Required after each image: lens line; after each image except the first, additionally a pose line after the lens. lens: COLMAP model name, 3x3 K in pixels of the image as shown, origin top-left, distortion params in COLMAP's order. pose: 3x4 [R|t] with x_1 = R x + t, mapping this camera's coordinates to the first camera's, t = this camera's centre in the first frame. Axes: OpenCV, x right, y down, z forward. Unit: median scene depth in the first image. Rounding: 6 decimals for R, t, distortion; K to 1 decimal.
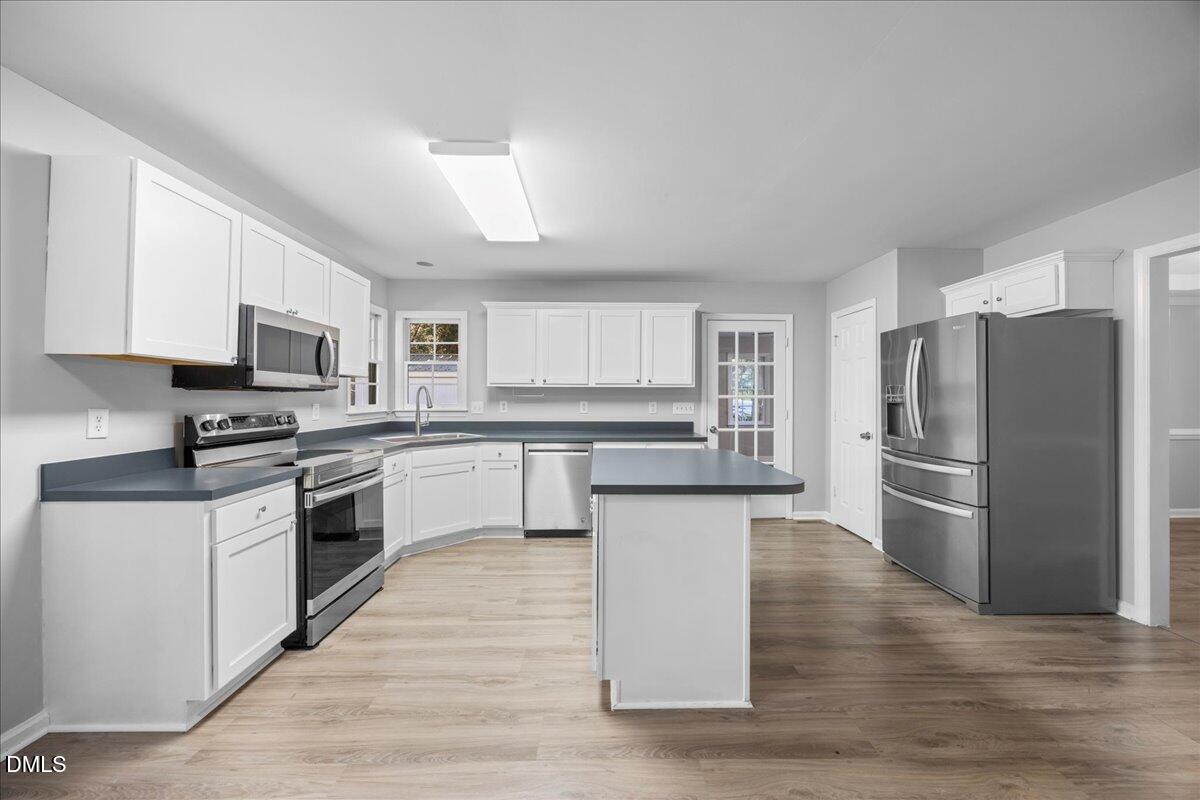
lens RADIAL K [[464.6, 0, 615.4], [0, 464.6, 393.0], [0, 0, 1]] dist [-0.000131, 0.000533]
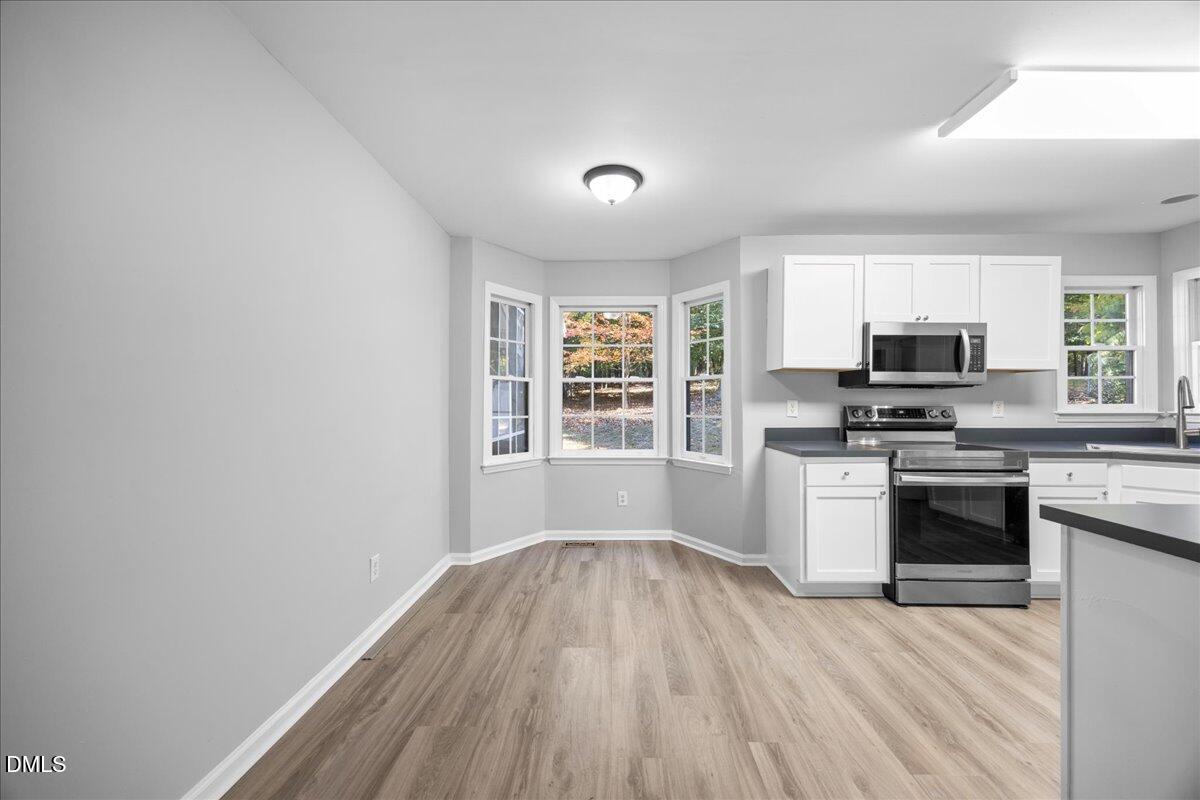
lens RADIAL K [[464.6, 0, 592.8], [0, 464.6, 399.8], [0, 0, 1]] dist [-0.000131, 0.000533]
pose [[-0.070780, -0.006260, -0.997472, 0.593706], [0.004272, 0.999969, -0.006578, 0.035557], [0.997483, -0.004727, -0.070751, 0.323169]]
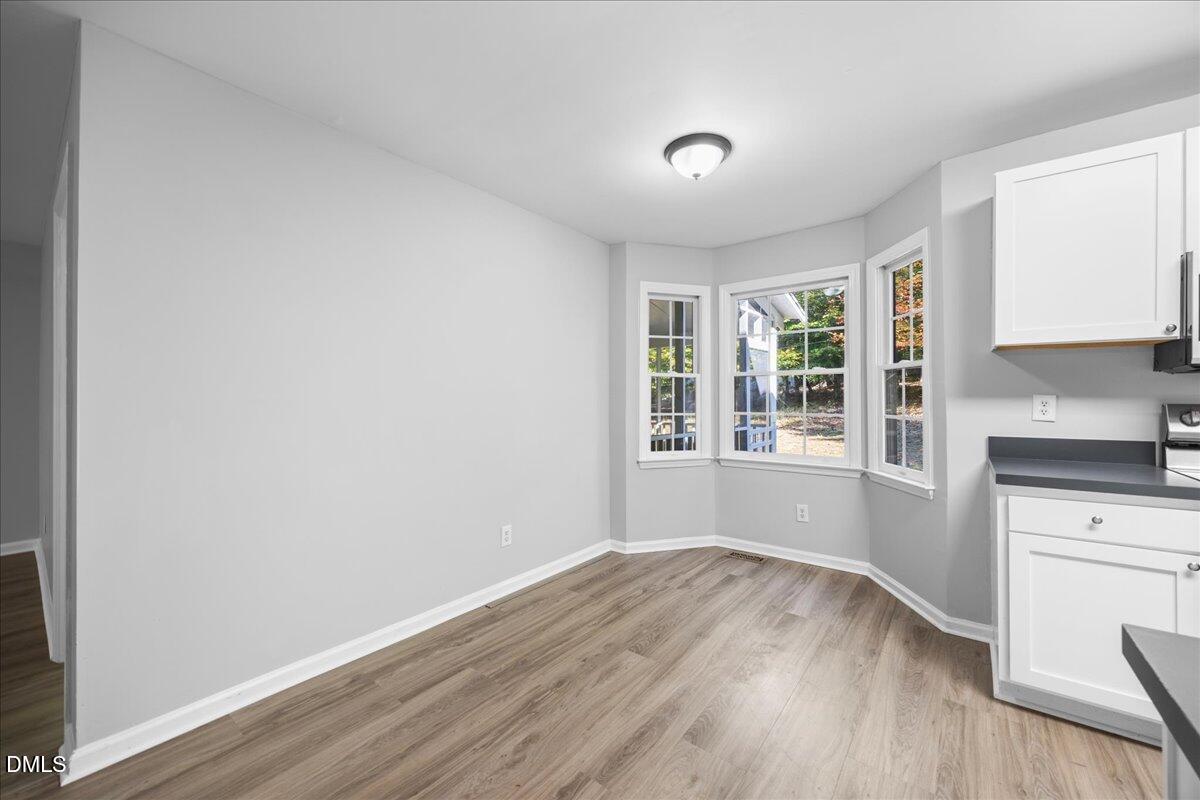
lens RADIAL K [[464.6, 0, 593.5], [0, 464.6, 396.7], [0, 0, 1]] dist [-0.000131, 0.000533]
pose [[-0.662280, -0.001015, -0.749256, 0.372329], [0.006656, 0.999952, -0.007239, 0.034329], [0.749227, -0.009781, -0.662241, 0.802822]]
